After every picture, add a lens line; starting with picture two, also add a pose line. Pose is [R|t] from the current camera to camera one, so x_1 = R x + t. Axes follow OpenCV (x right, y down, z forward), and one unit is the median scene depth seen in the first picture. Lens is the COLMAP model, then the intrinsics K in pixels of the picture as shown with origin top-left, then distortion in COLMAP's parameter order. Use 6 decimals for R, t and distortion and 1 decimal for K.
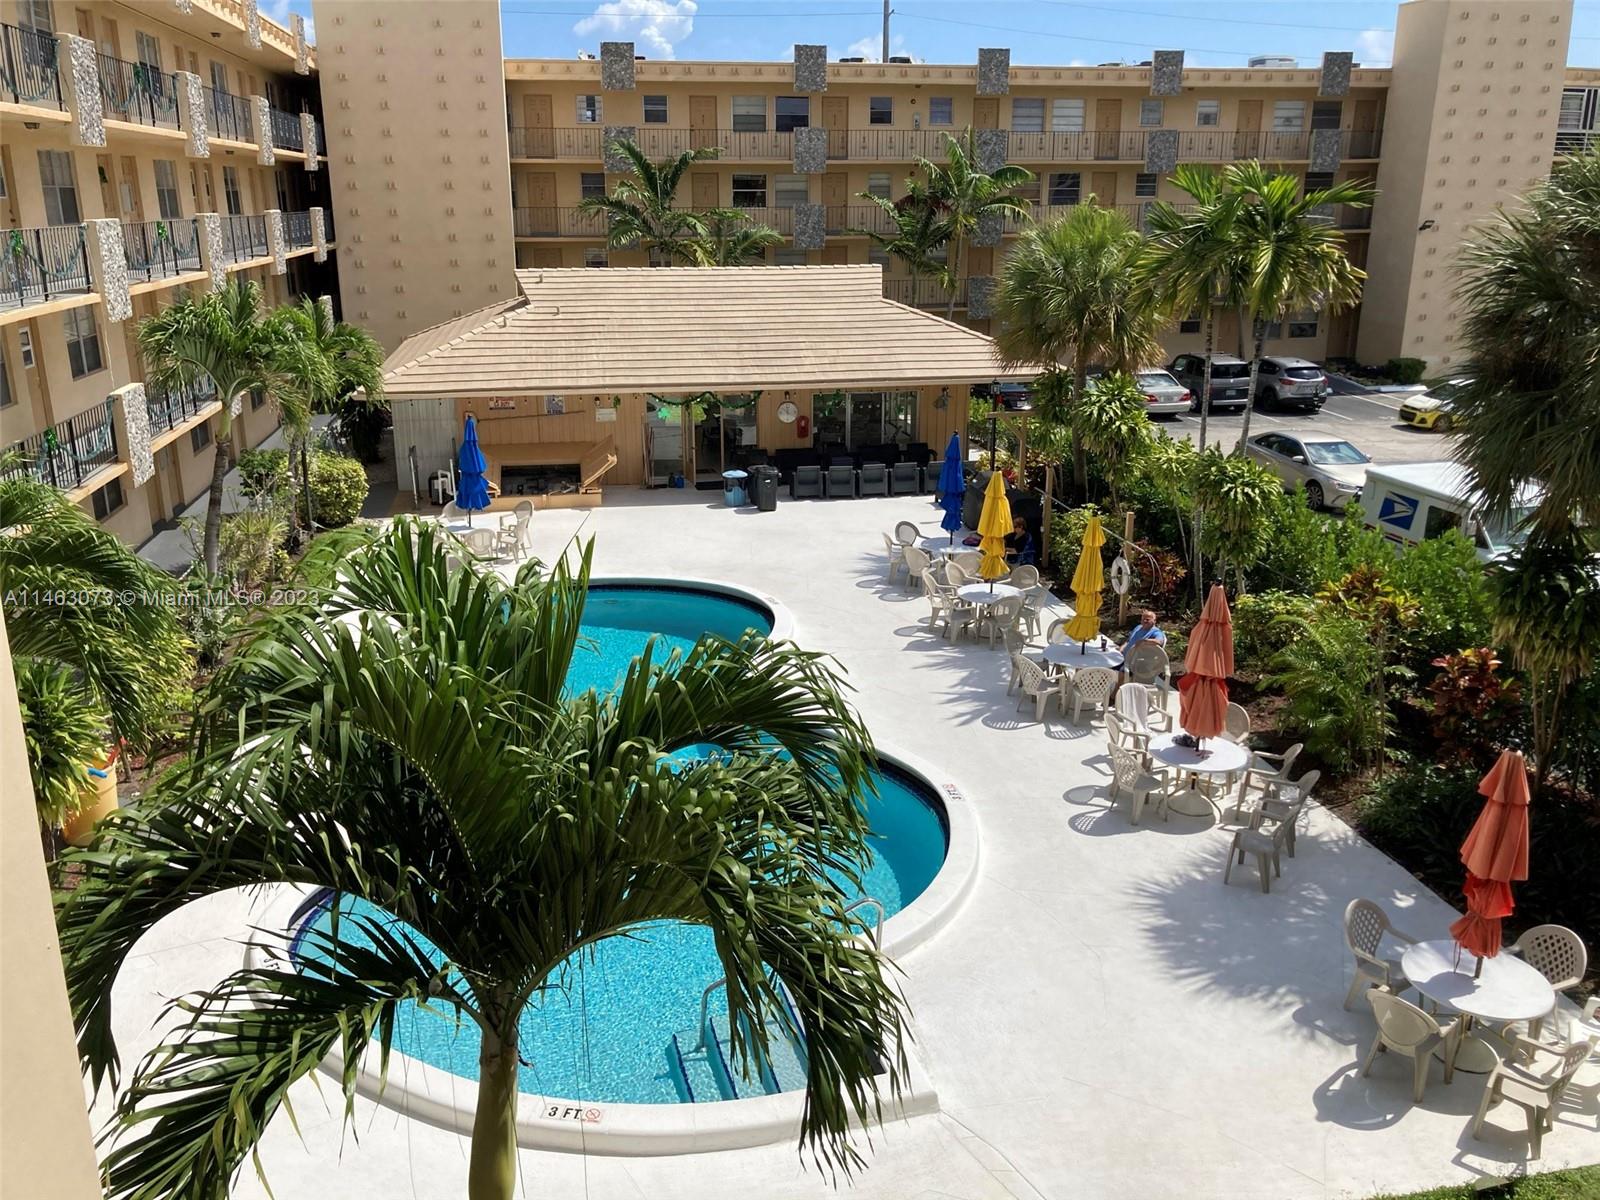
lens RADIAL K [[1334.1, 0, 800.0], [0, 1334.1, 600.0], [0, 0, 1]] dist [0.005667, 0.014071]
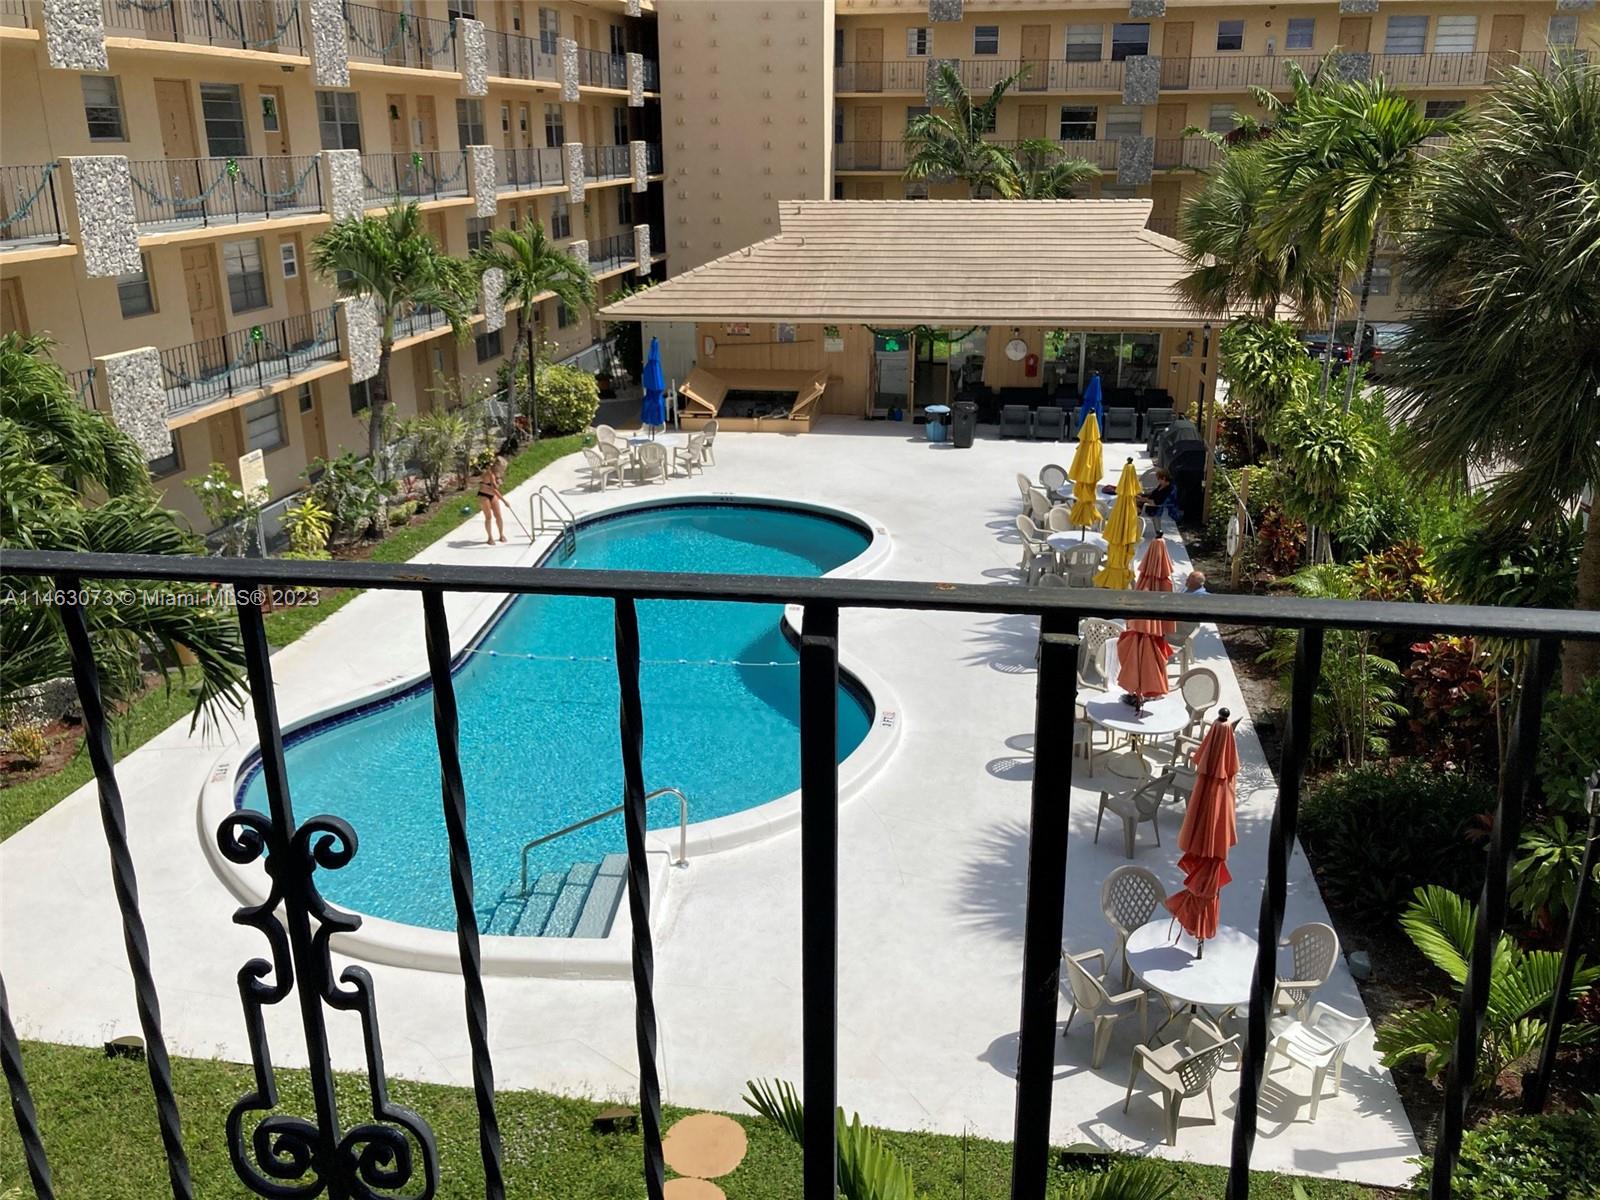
lens RADIAL K [[1342.4, 0, 800.0], [0, 1342.4, 600.0], [0, 0, 1]] dist [0.010118, 0.001770]
pose [[0.943457, 0.105162, -0.314371, 0.130971], [-0.092297, 0.994179, 0.055575, 0.001141], [0.318386, -0.023417, 0.947672, 0.005484]]
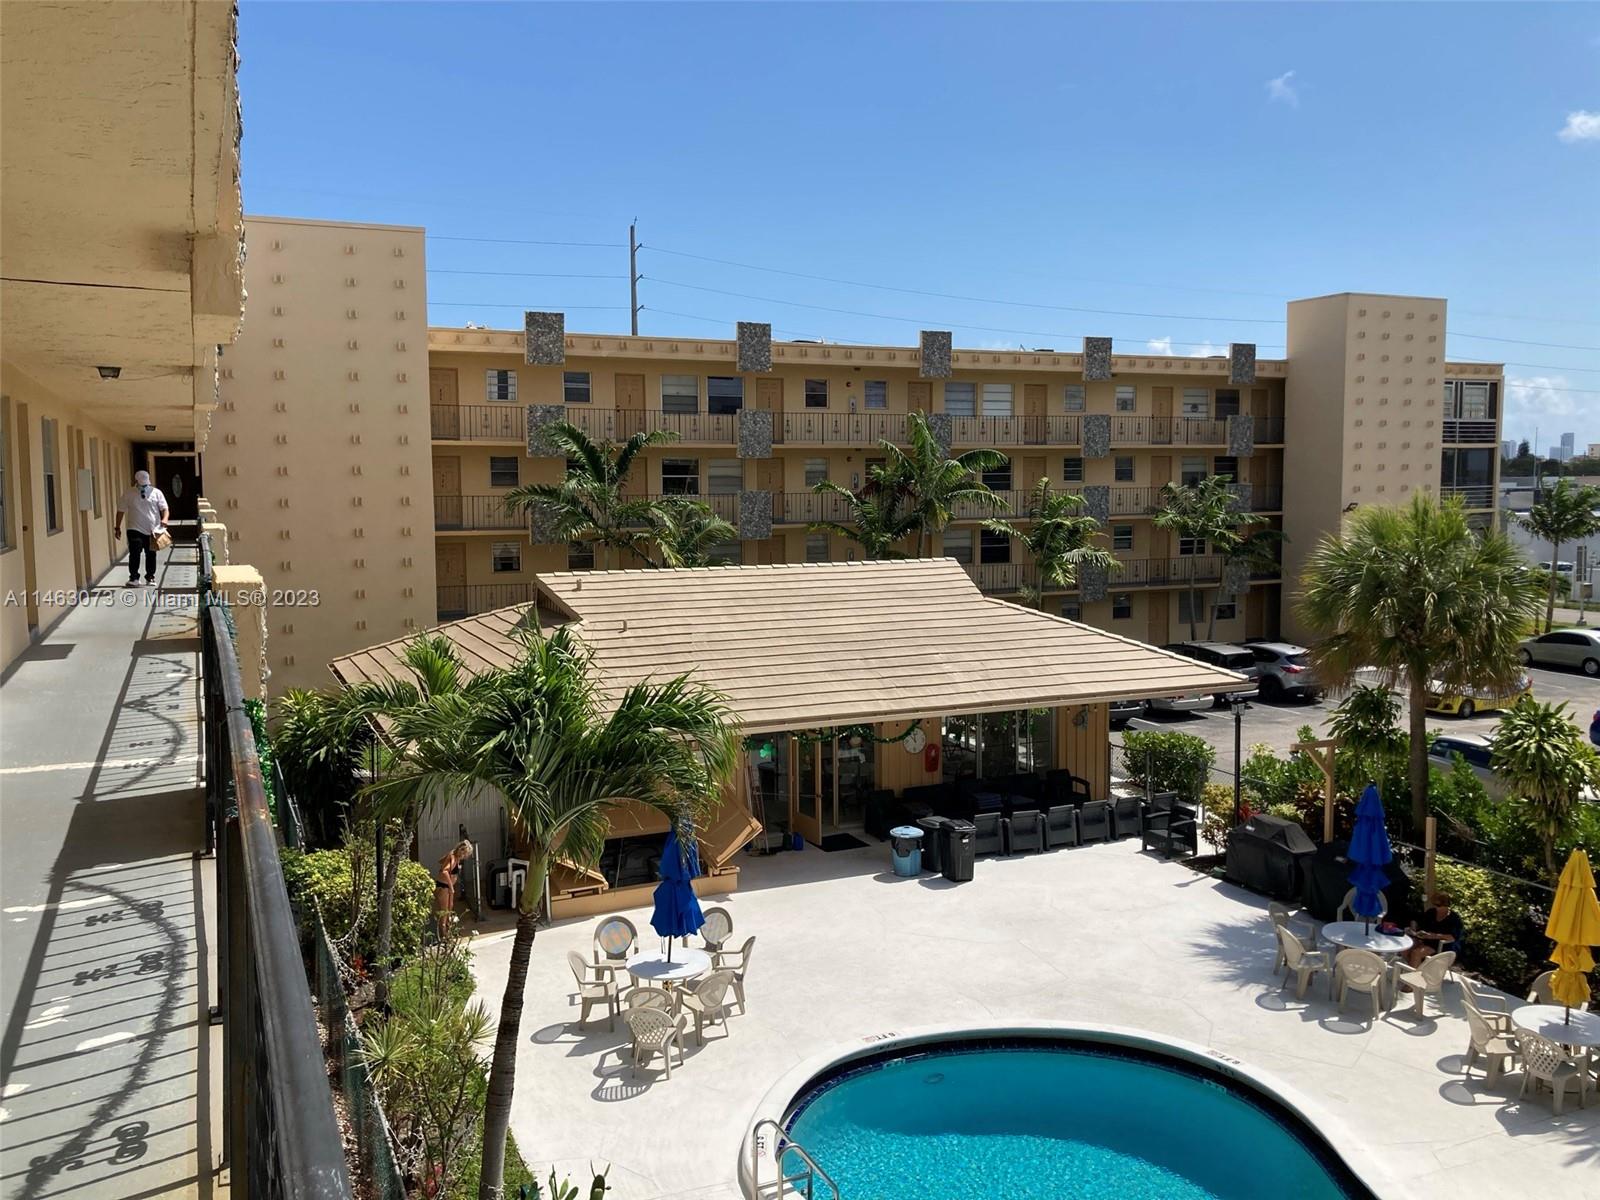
lens RADIAL K [[1316.9, 0, 800.0], [0, 1316.9, 600.0], [0, 0, 1]] dist [0.097931, -0.130303]
pose [[0.969120, -0.026496, 0.245162, -0.203530], [0.076054, 0.977858, -0.194960, -0.057657], [-0.234568, 0.207585, 0.949677, 0.192880]]
